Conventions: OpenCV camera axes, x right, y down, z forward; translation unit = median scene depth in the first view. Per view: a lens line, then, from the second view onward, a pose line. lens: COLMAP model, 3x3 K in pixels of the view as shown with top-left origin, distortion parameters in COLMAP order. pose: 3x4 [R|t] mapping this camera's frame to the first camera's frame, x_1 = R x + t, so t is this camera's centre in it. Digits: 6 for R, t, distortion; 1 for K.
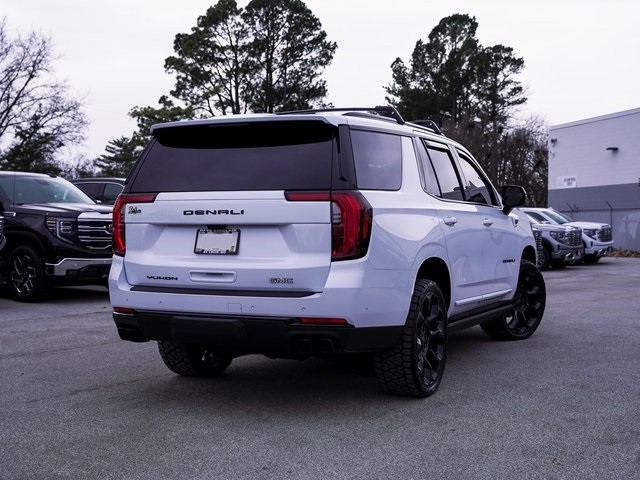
lens RADIAL K [[887.0, 0, 320.2], [0, 887.0, 243.5], [0, 0, 1]] dist [0.017274, 0.000000]
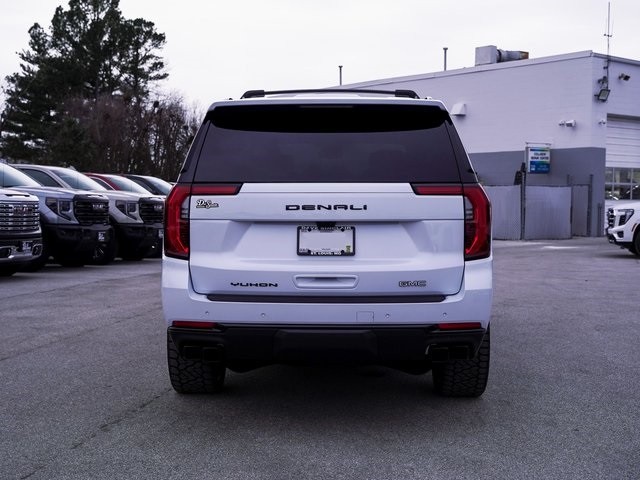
lens RADIAL K [[887.0, 0, 320.2], [0, 887.0, 235.7], [0, 0, 1]] dist [0.017274, 0.000000]
pose [[0.915974, -0.017455, 0.400859, -0.451469], [0.009466, 0.999715, 0.021901, -0.025176], [-0.401127, -0.016266, 0.915878, 0.200264]]
